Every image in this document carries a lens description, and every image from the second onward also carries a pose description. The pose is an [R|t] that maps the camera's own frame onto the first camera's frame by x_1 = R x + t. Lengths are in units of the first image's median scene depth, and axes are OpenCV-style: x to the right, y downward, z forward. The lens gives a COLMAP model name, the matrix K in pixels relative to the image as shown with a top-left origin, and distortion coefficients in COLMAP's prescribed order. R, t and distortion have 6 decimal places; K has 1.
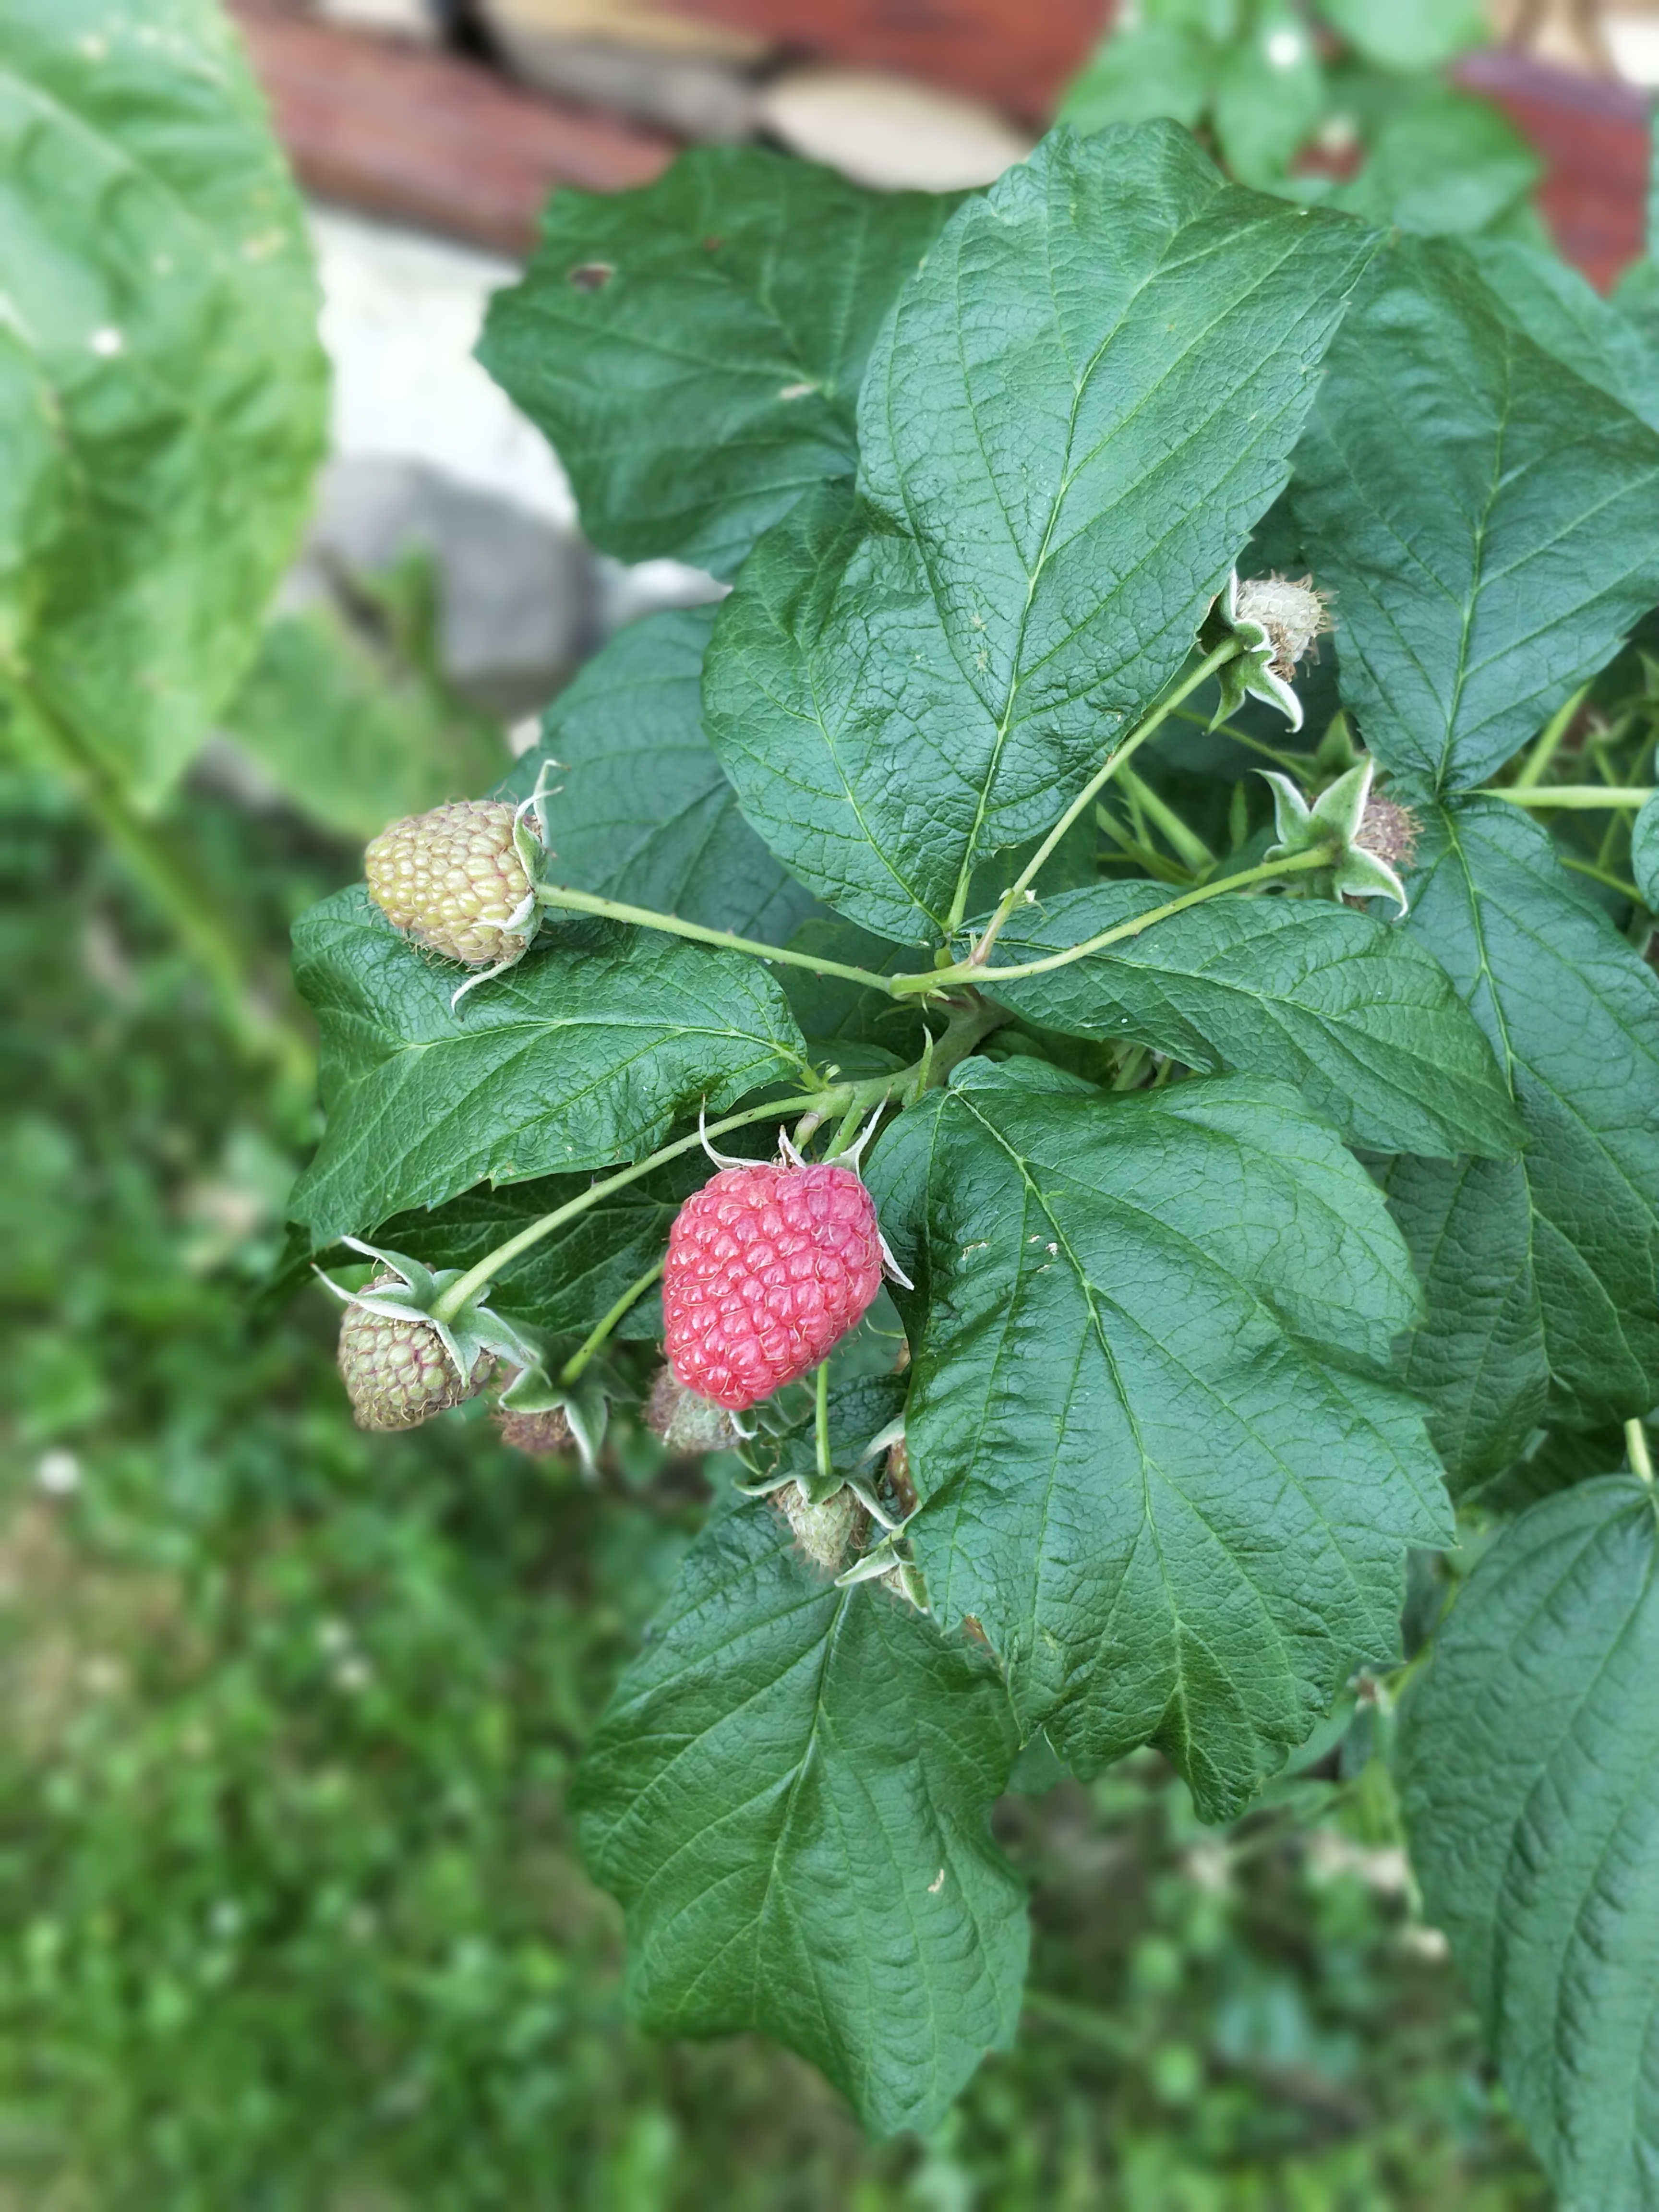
lens RADIAL K [[2283.3, 0, 829.5], [0, 2283.3, 1106.0], [0, 0, 1]] dist [0.173934, -0.555312]
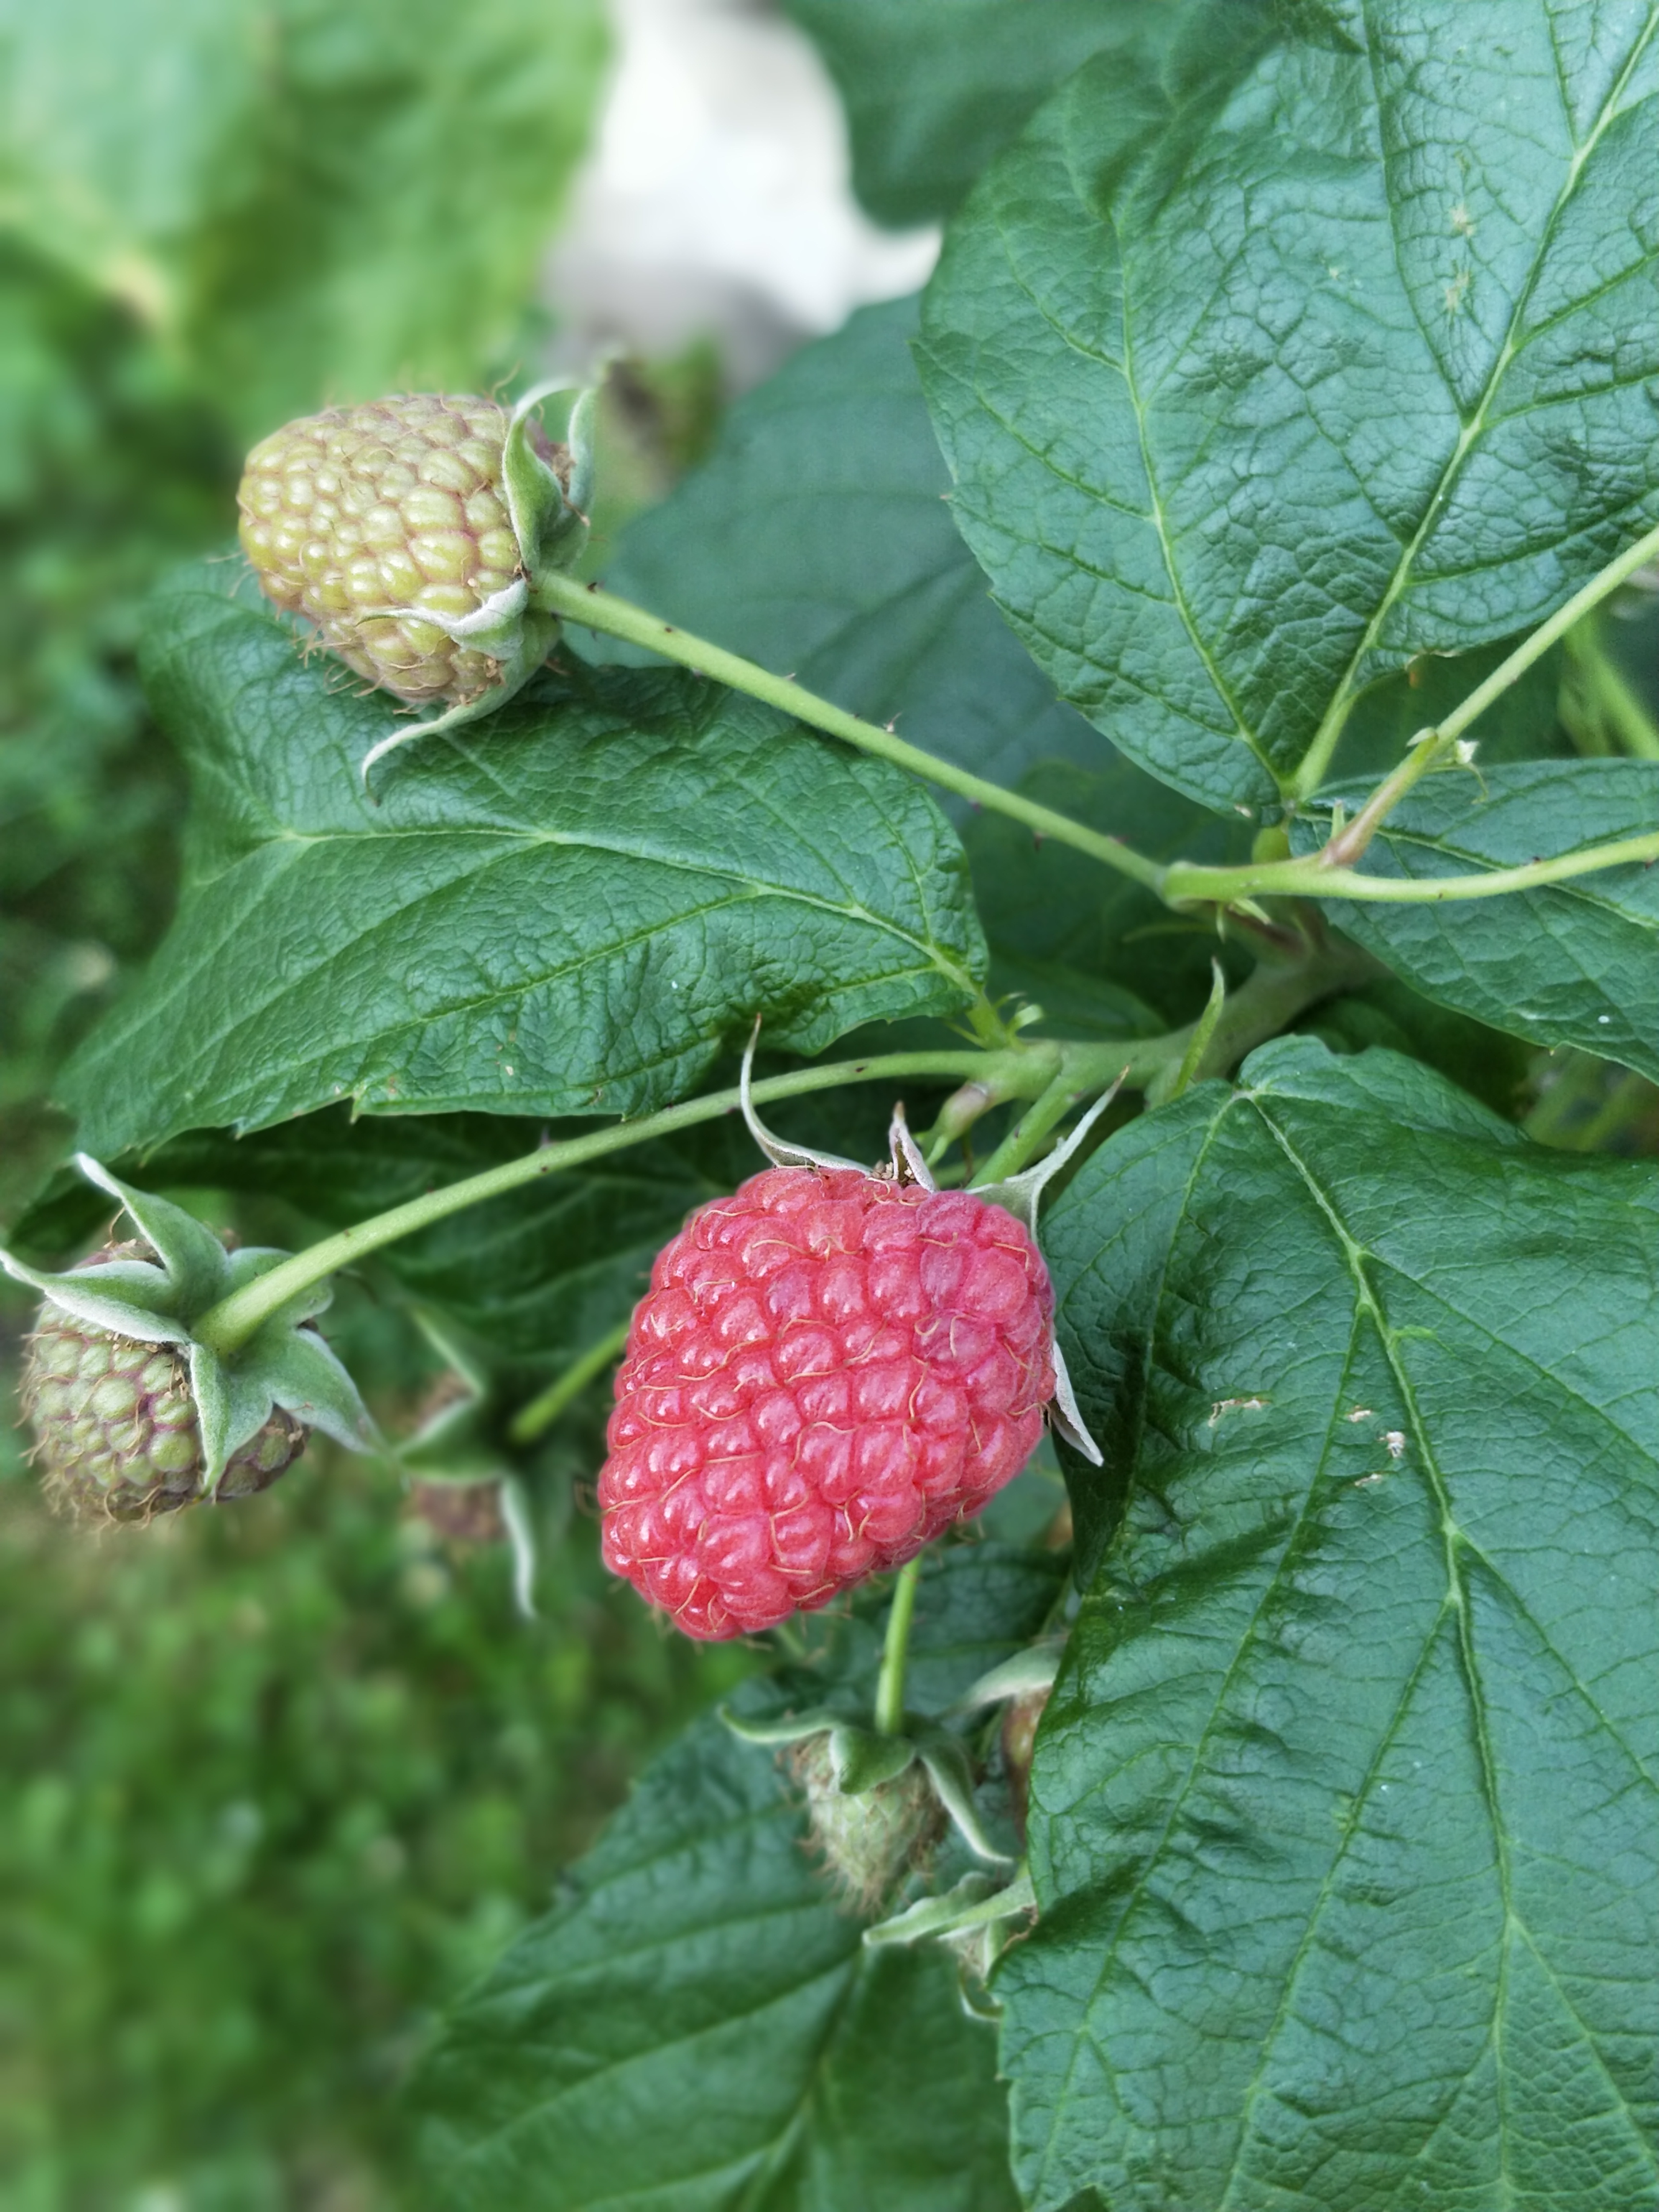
lens RADIAL K [[2283.3, 0, 829.5], [0, 2283.3, 1106.0], [0, 0, 1]] dist [0.173934, -0.555312]
pose [[0.978133, 0.182204, -0.100288, 0.013588], [-0.178944, 0.983018, 0.040668, -0.007824], [0.105995, -0.021833, 0.994127, 0.462440]]
